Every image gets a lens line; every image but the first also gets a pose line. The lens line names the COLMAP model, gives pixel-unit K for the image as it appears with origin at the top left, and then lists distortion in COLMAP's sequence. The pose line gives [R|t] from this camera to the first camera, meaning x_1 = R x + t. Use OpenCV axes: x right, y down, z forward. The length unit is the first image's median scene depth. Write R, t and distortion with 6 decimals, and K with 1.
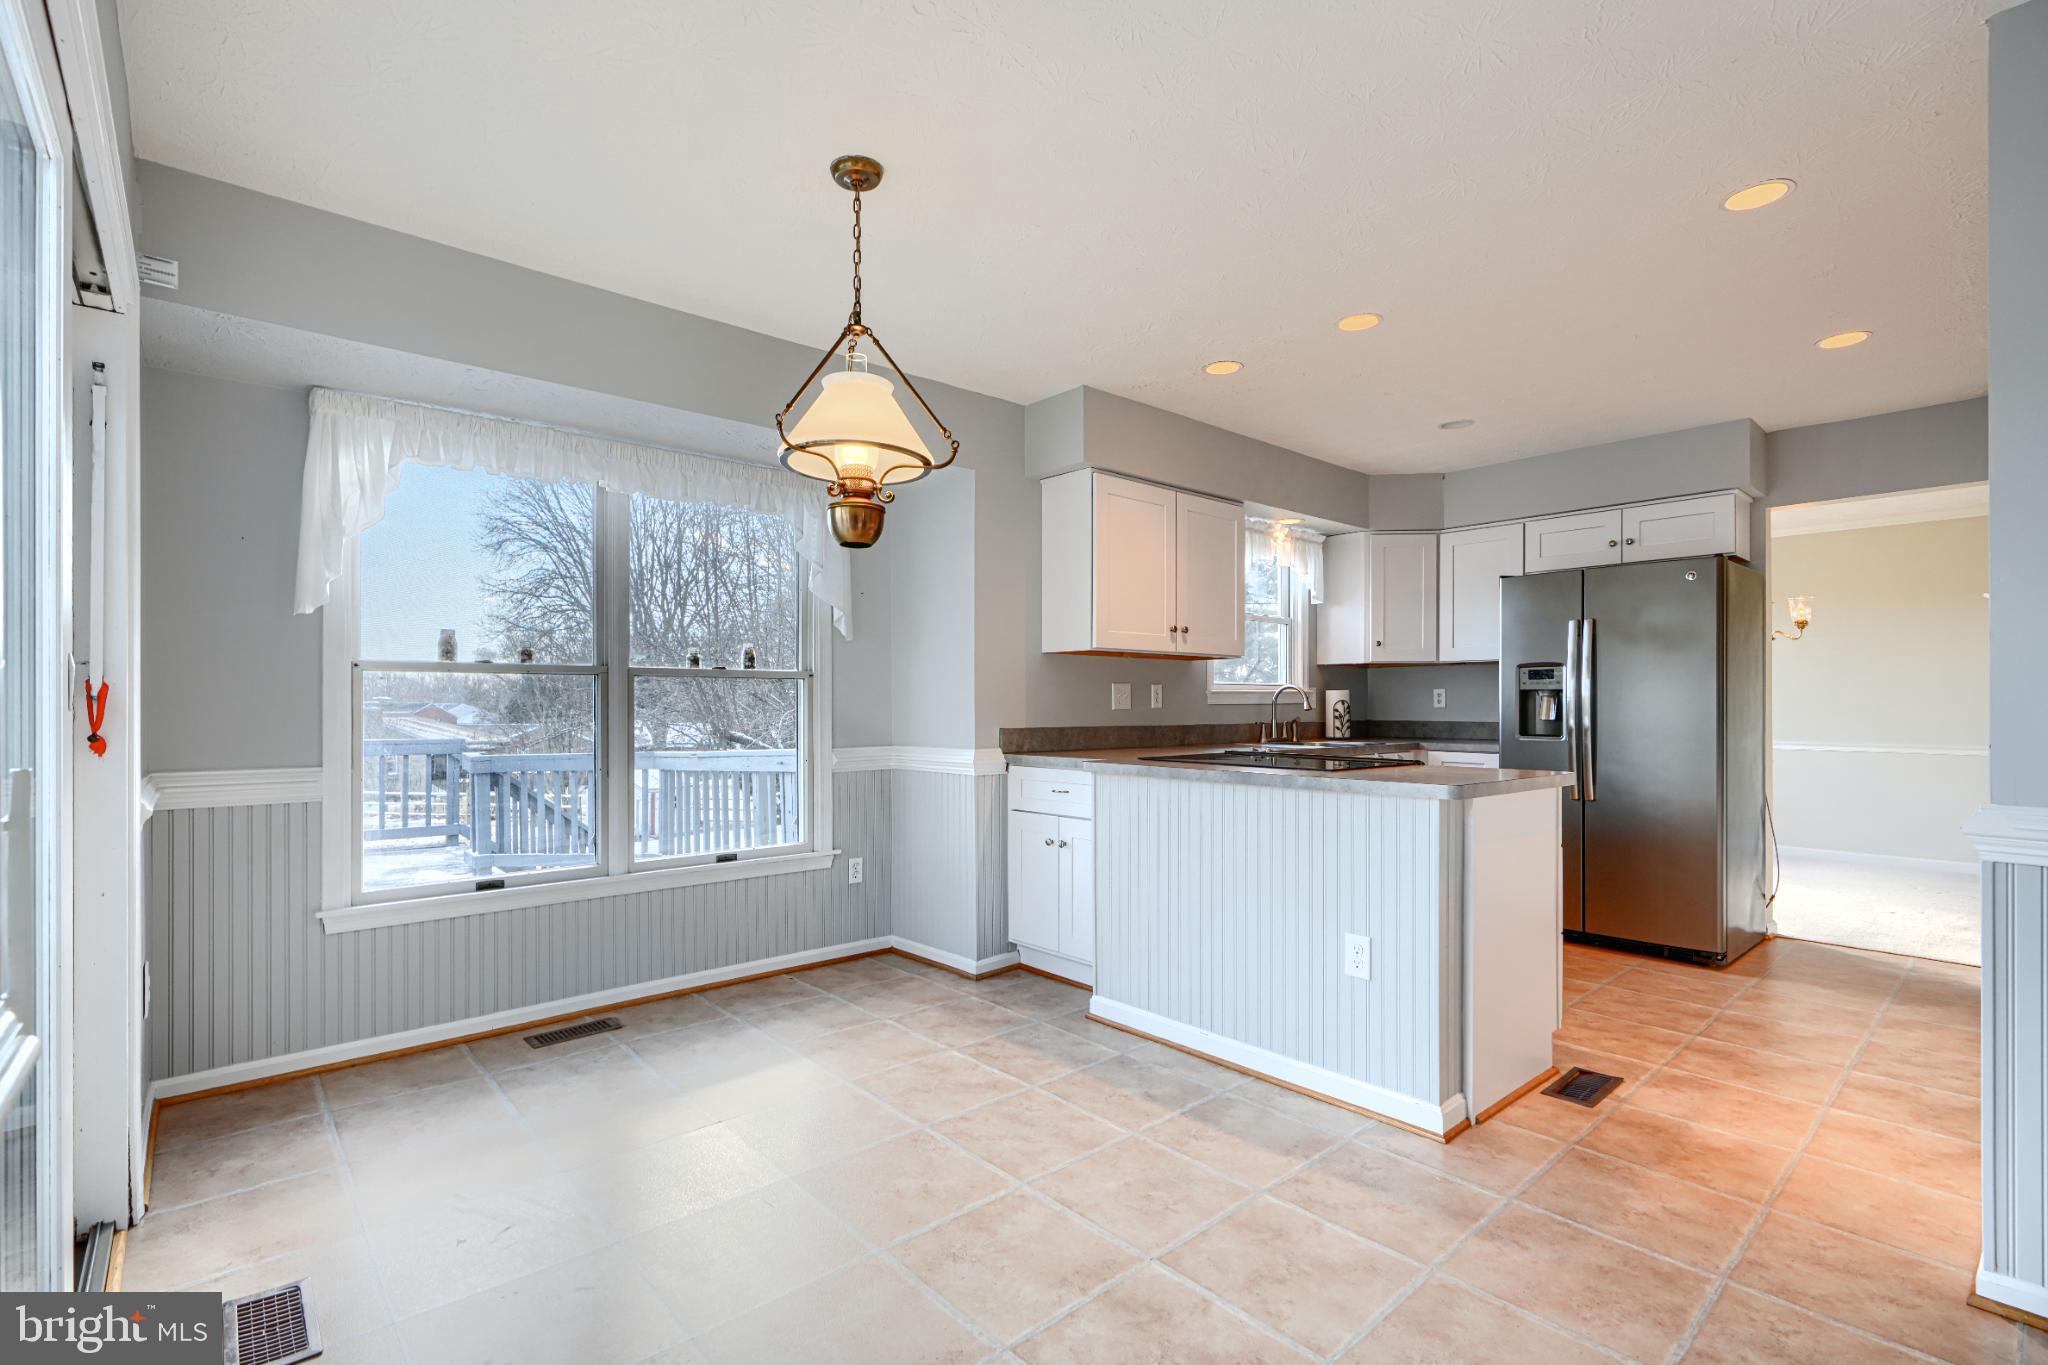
lens RADIAL K [[929.6, 0, 1024.9], [0, 929.6, 697.7], [0, 0, 1]] dist [0.004243, -0.000369]
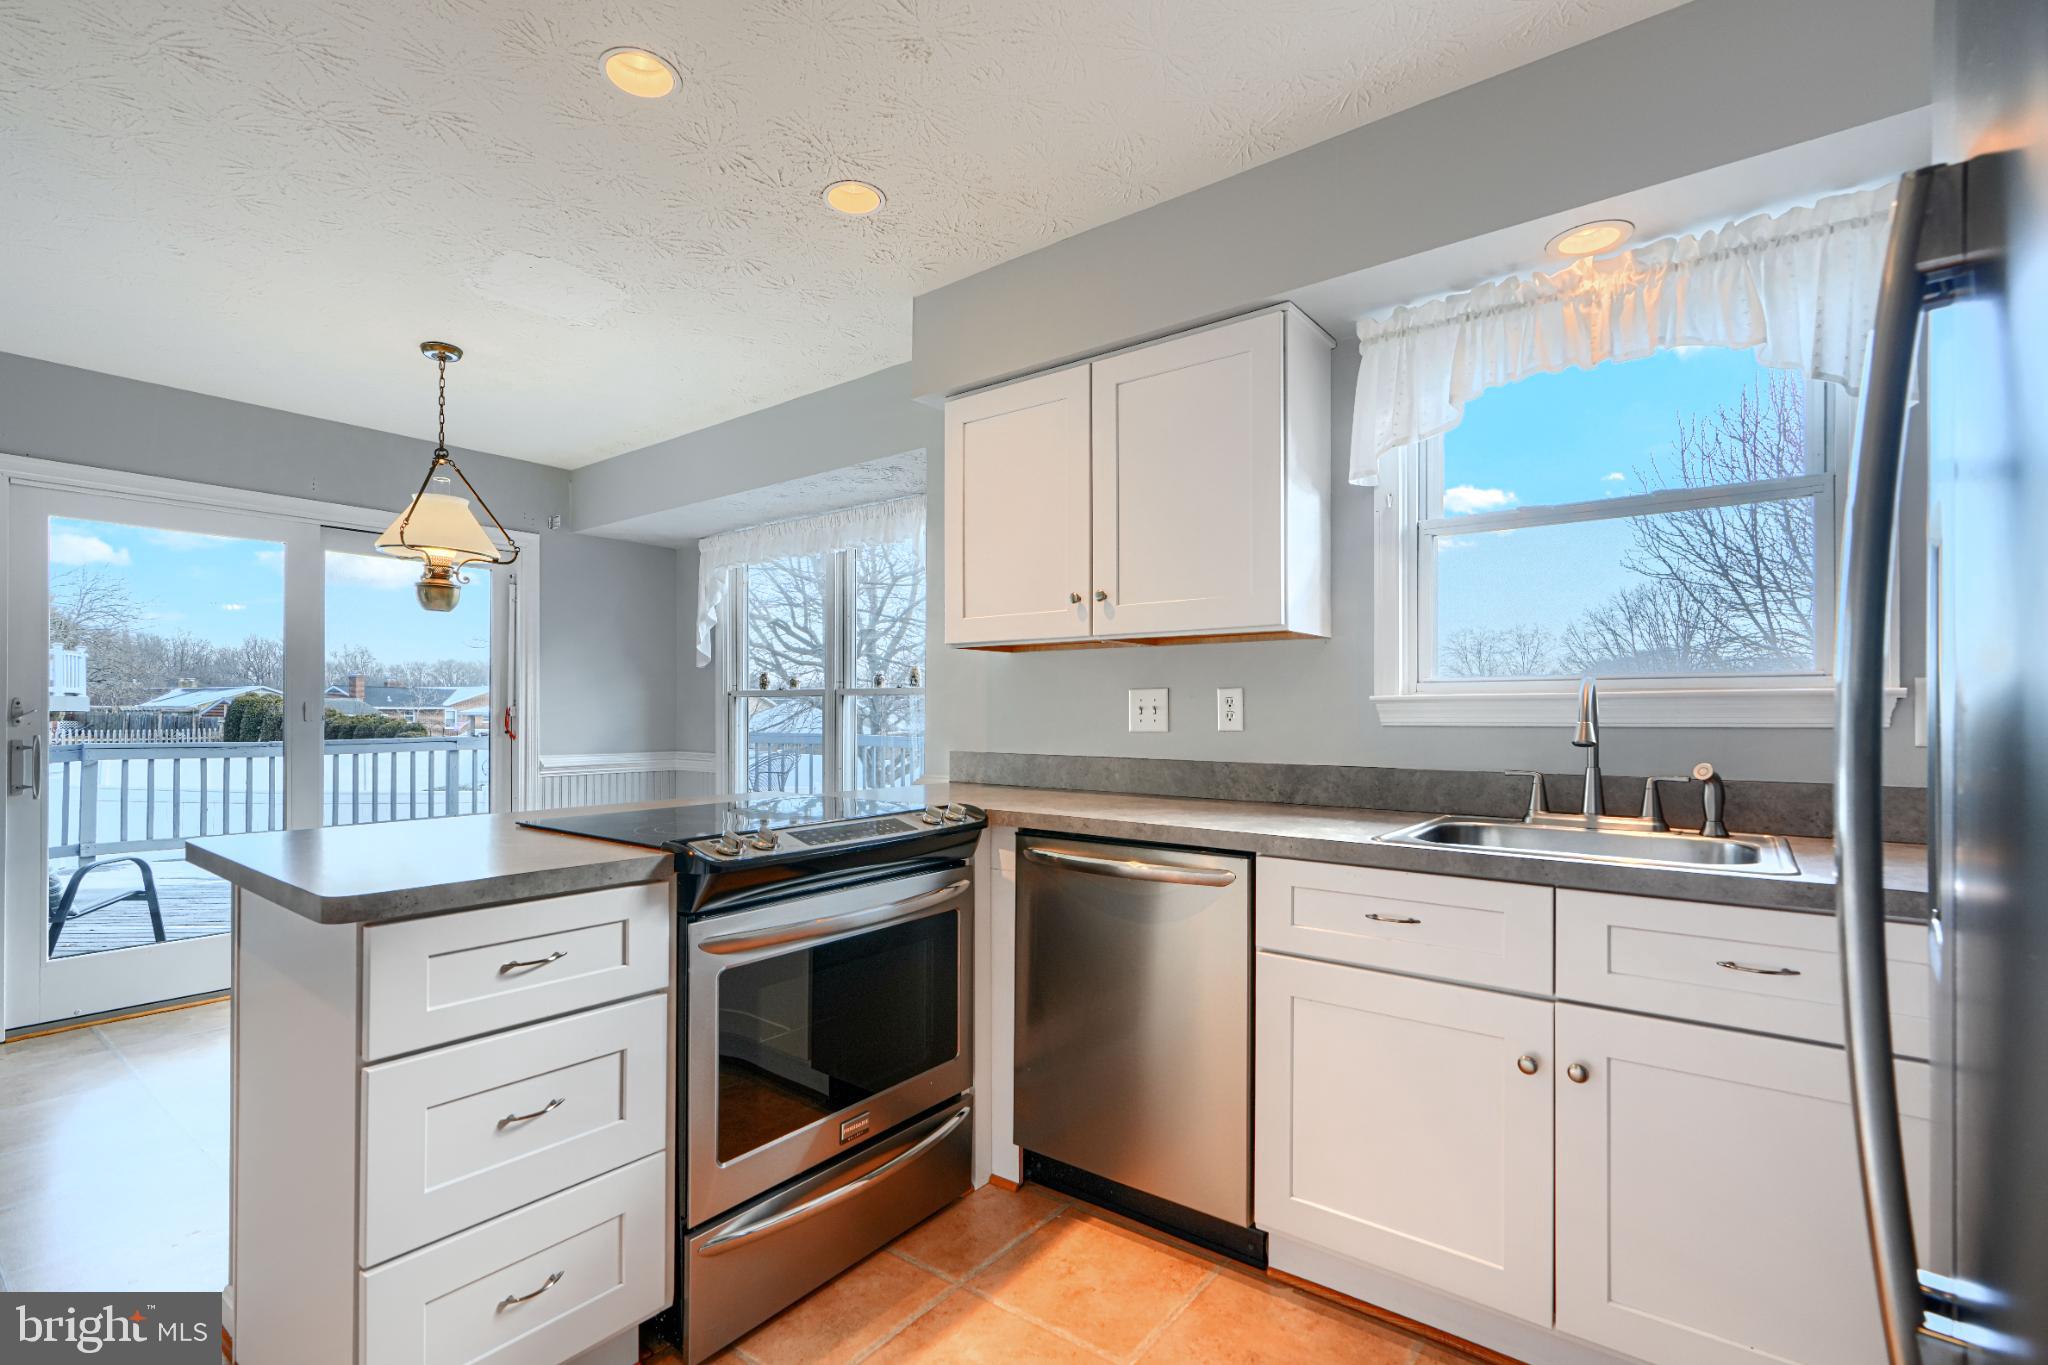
lens RADIAL K [[929.6, 0, 1018.4], [0, 929.6, 704.8], [0, 0, 1]] dist [0.004243, -0.000369]
pose [[0.180749, -0.005898, -0.983512, 0.670636], [0.007449, 0.999962, -0.004628, -0.003077], [0.983501, -0.006490, 0.180786, 0.777203]]
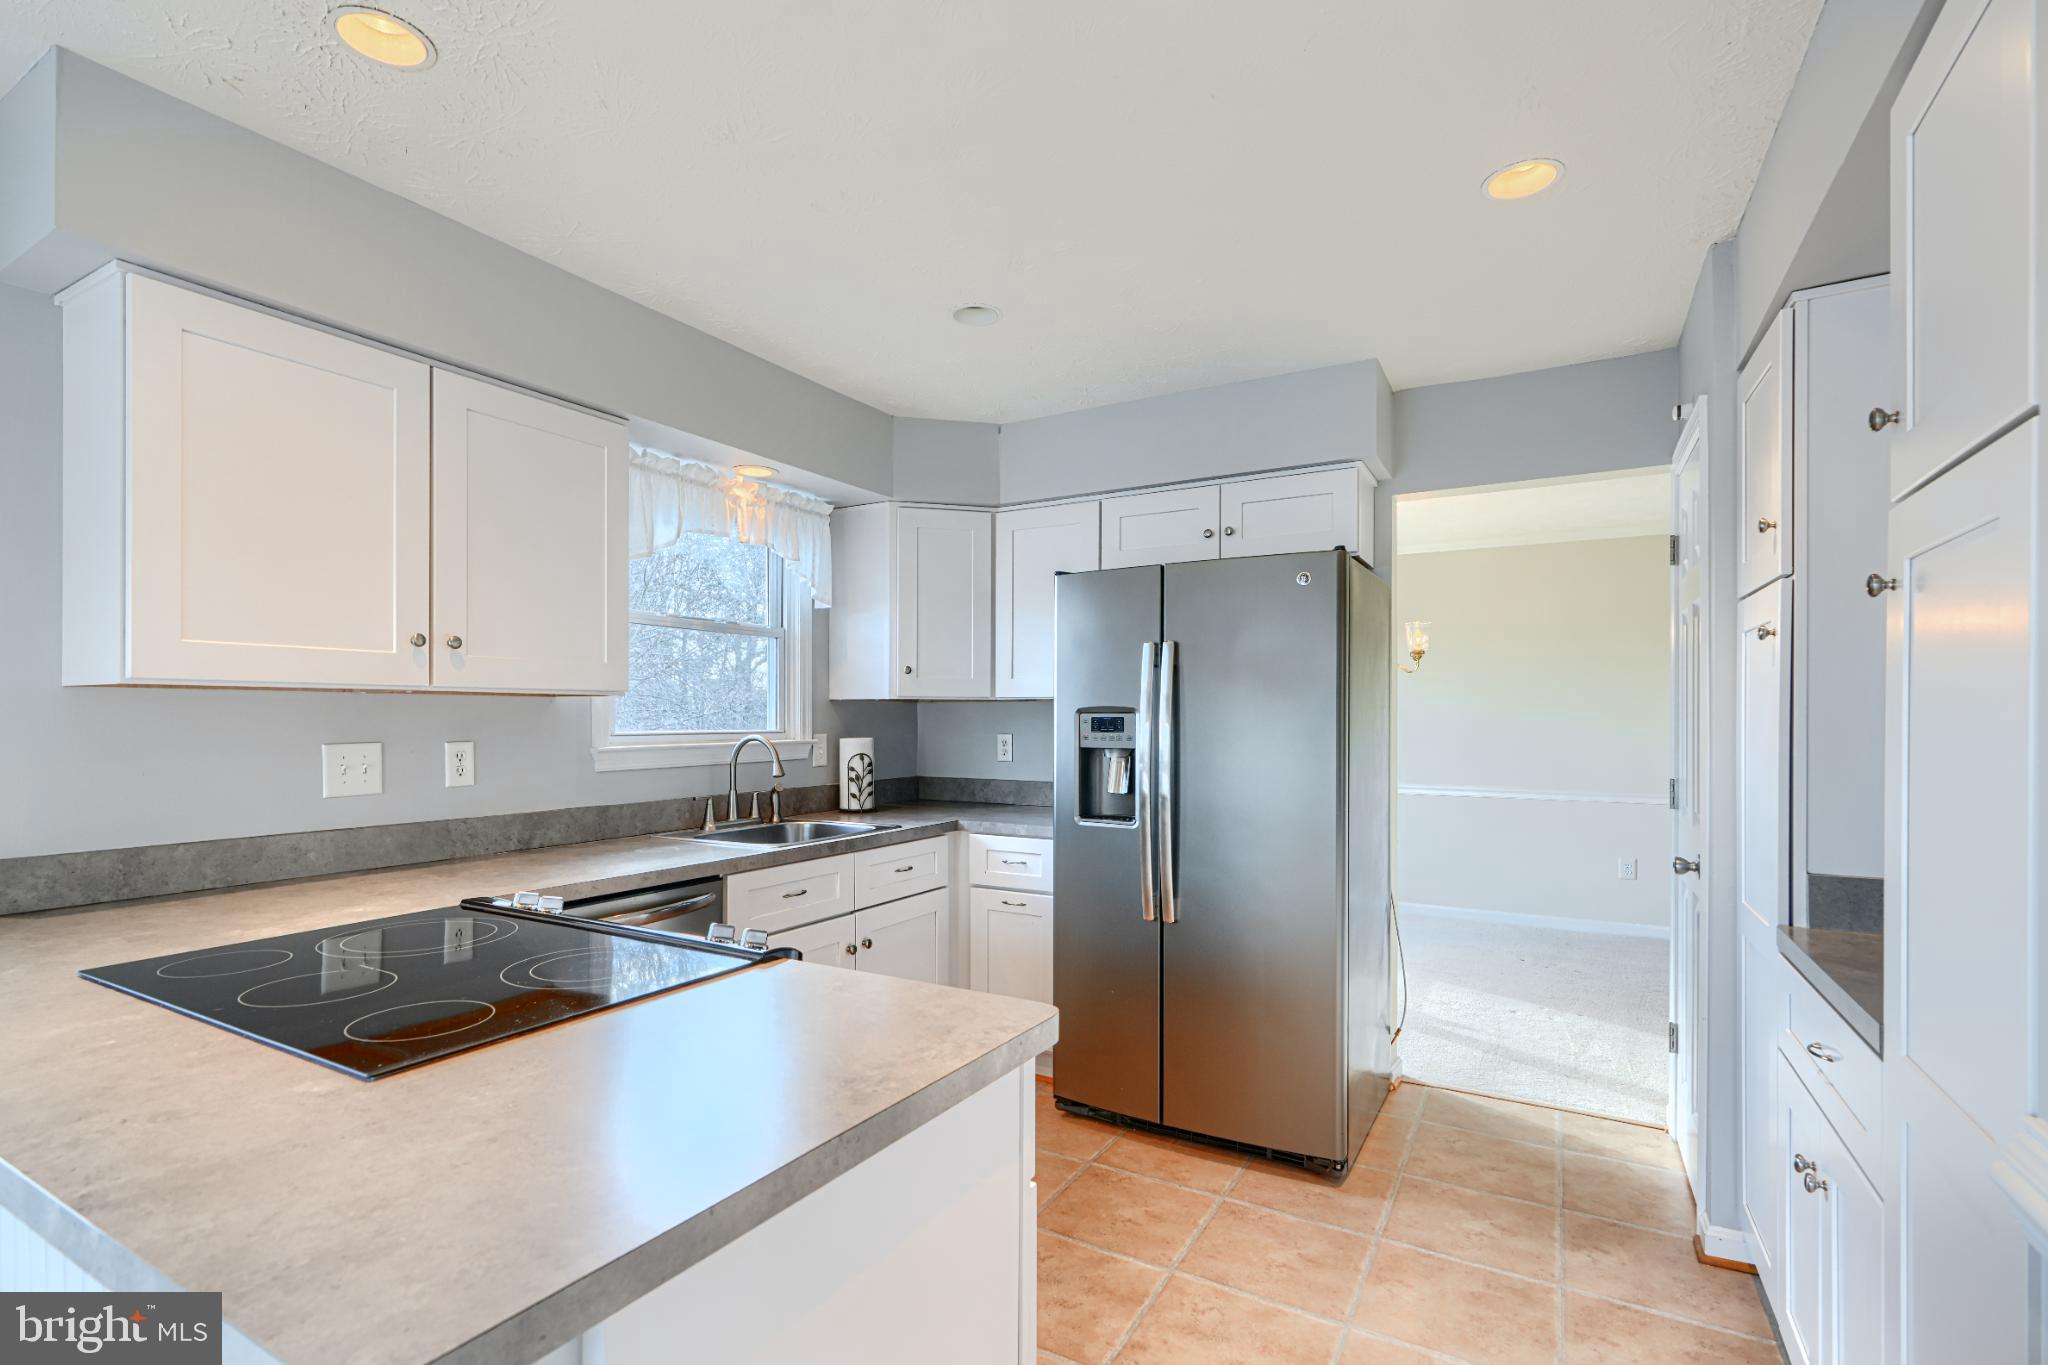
lens RADIAL K [[929.6, 0, 999.6], [0, 929.6, 721.6], [0, 0, 1]] dist [0.004243, -0.000369]
pose [[0.953366, -0.001234, 0.301815, 0.278485], [-0.001922, 0.999947, 0.010159, -0.032675], [-0.301811, -0.010266, 0.953312, 0.392702]]
